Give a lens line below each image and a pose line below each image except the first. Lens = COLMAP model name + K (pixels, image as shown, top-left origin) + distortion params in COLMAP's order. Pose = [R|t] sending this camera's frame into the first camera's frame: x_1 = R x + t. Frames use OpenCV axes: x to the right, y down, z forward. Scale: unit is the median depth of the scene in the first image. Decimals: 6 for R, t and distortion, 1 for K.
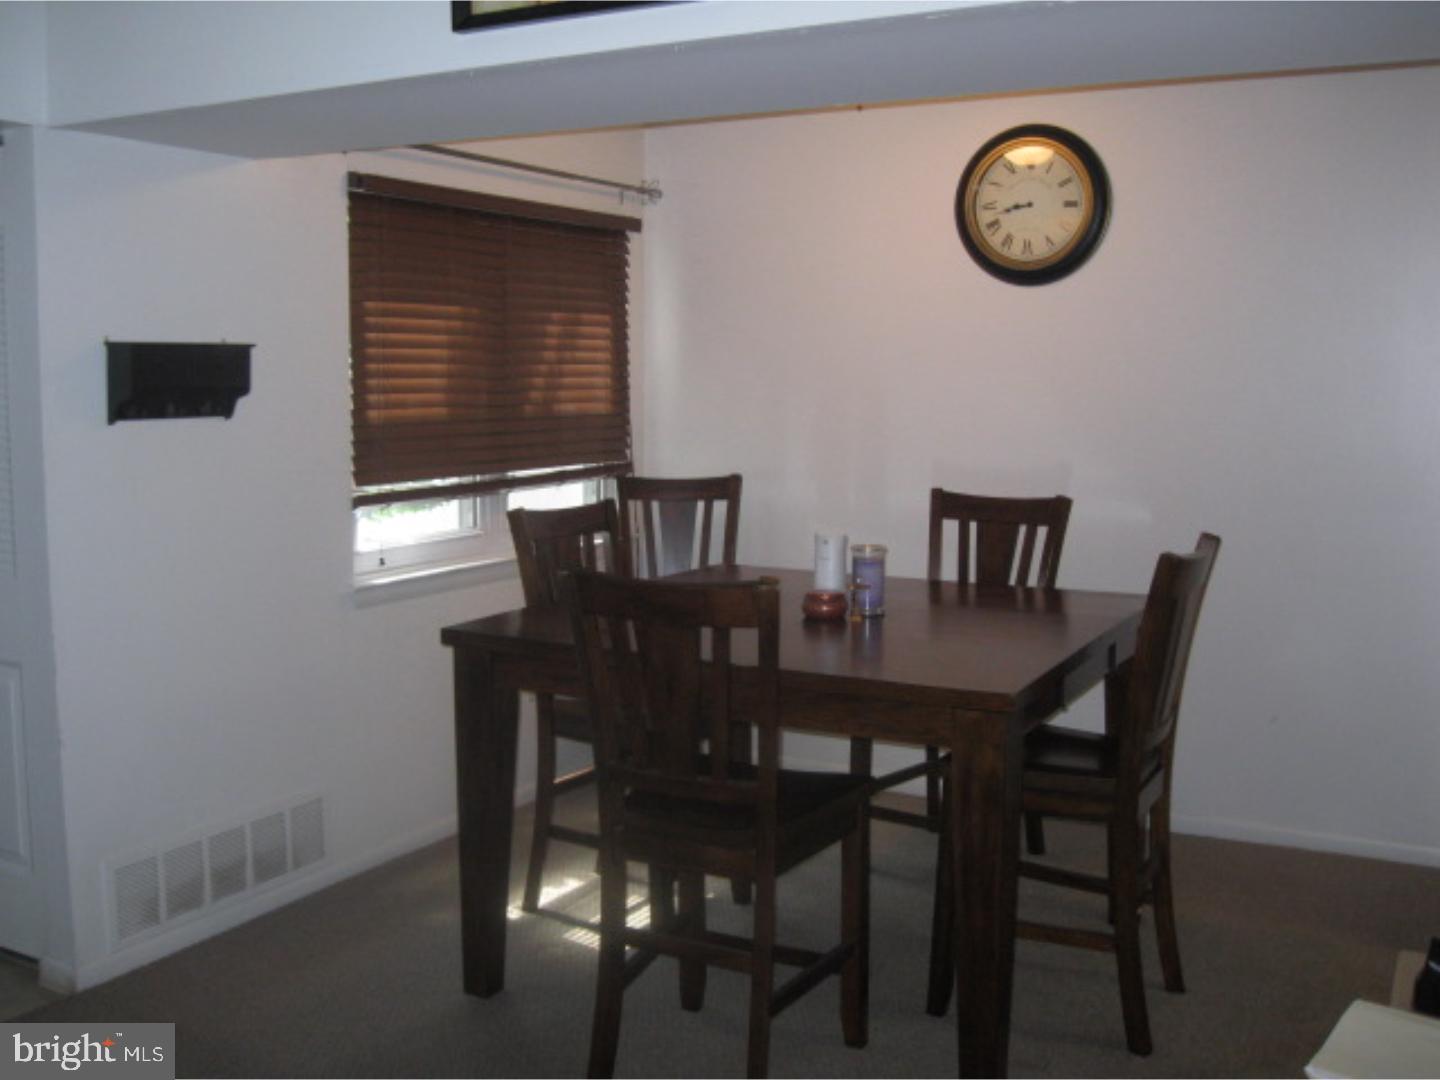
lens RADIAL K [[1489.0, 0, 673.2], [0, 1489.0, 538.6], [0, 0, 1]] dist [-0.101864, 0.016410]
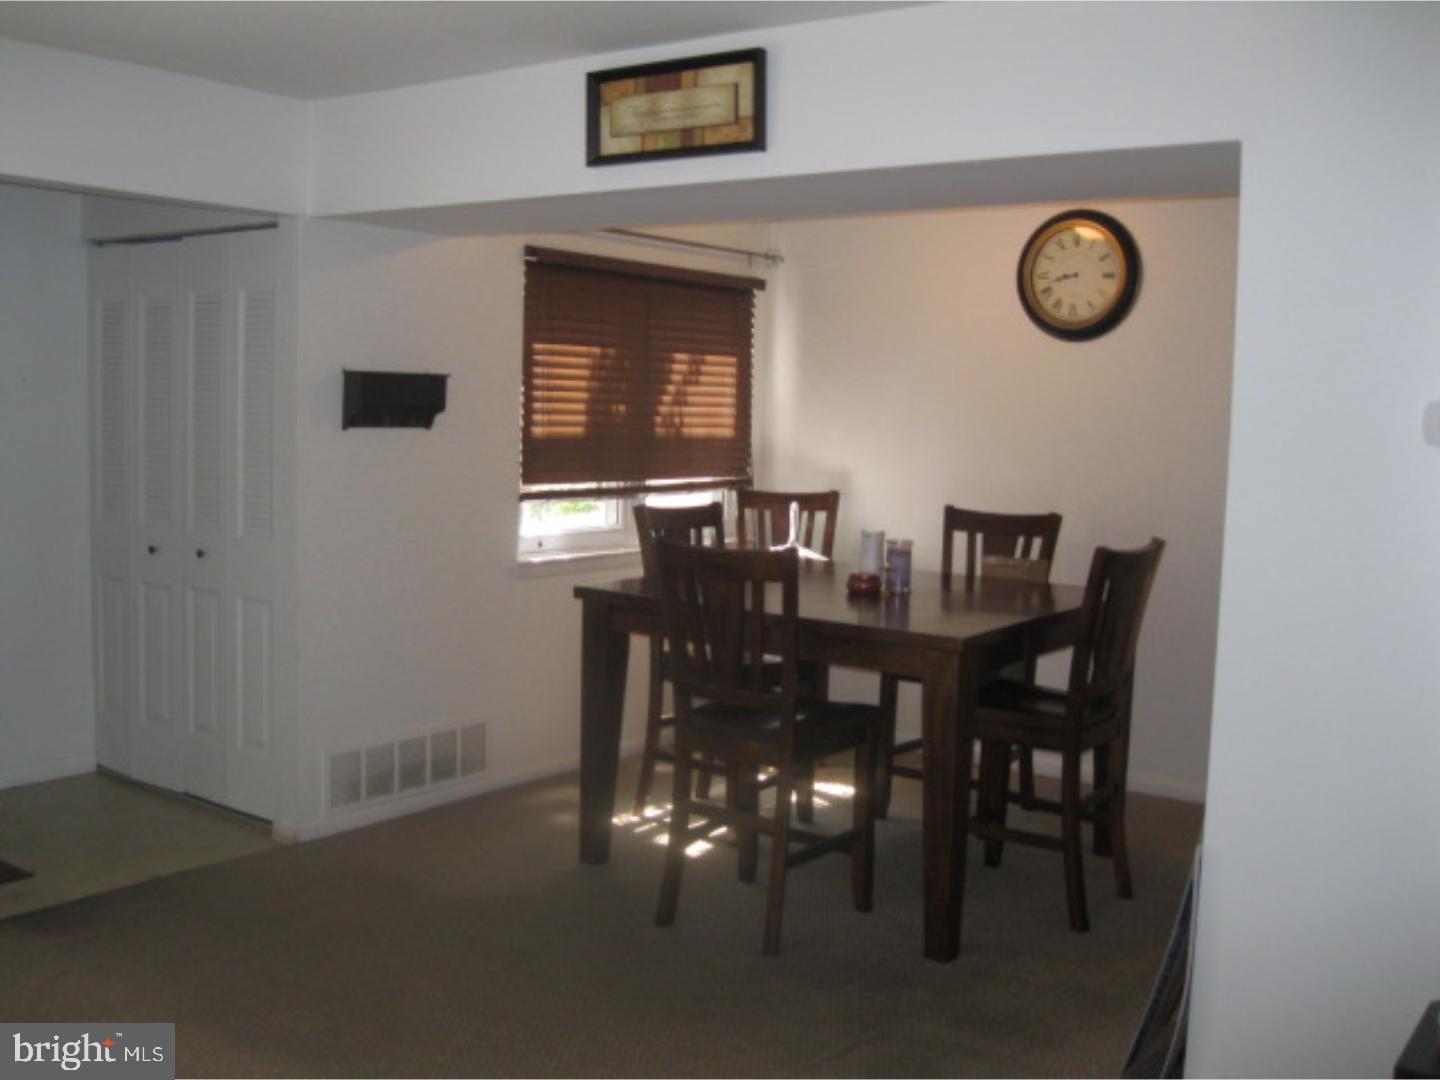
lens RADIAL K [[1489.0, 0, 673.2], [0, 1489.0, 538.6], [0, 0, 1]] dist [-0.101864, 0.016410]
pose [[0.990942, 0.037836, -0.128852, 0.086347], [-0.040727, 0.998972, -0.019881, 0.031993], [0.127967, 0.024948, 0.991465, -0.274450]]
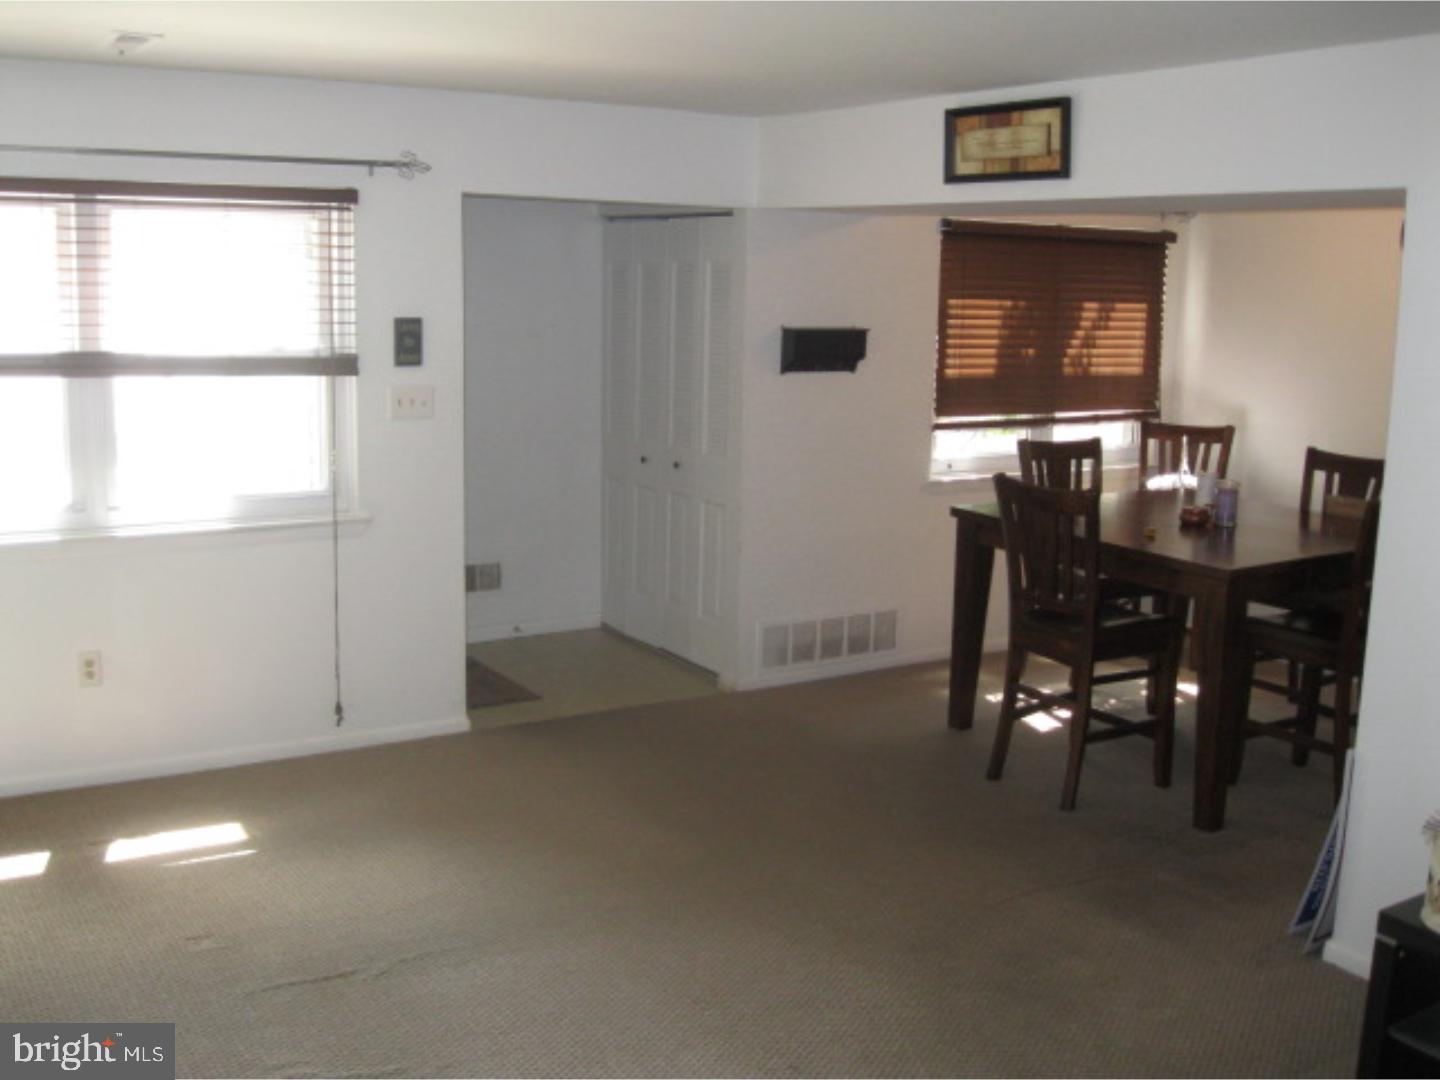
lens RADIAL K [[1467.1, 0, 669.5], [0, 1467.1, 539.0], [0, 0, 1]] dist [-0.113045, 0.017019]
pose [[0.872958, 0.103410, -0.476708, 0.289012], [-0.073678, 0.994011, 0.080706, -0.010940], [0.482199, -0.035331, 0.875349, -0.493671]]
